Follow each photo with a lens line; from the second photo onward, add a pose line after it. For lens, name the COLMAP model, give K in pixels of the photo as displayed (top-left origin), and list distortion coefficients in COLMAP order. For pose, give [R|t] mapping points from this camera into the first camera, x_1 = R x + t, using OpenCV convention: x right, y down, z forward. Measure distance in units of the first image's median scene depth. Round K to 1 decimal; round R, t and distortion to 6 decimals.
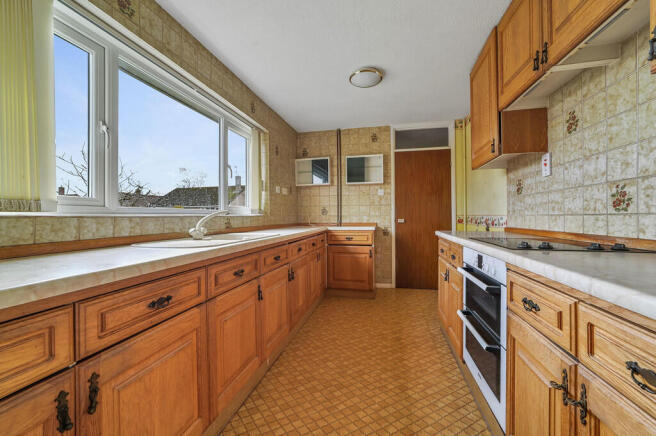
lens RADIAL K [[260.1, 0, 328.5], [0, 260.1, 216.0], [0, 0, 1]] dist [-0.001741, -0.000131]
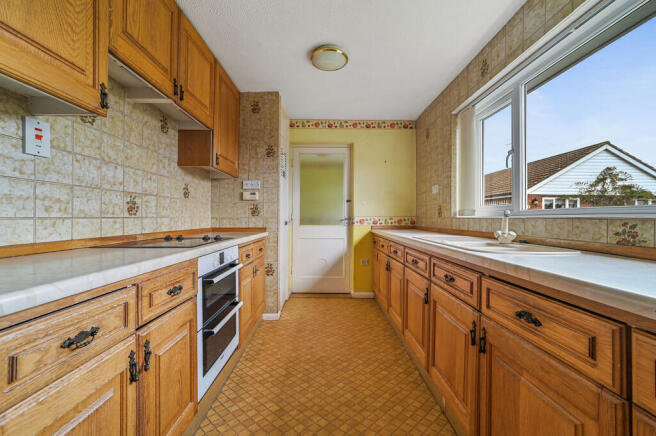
lens RADIAL K [[260.1, 0, 327.8], [0, 260.1, 217.2], [0, 0, 1]] dist [-0.001741, -0.000131]
pose [[-0.972763, 0.003368, -0.231778, 0.385034], [0.003401, 0.999994, 0.000259, -0.004988], [0.231777, -0.000536, -0.972769, 2.197062]]
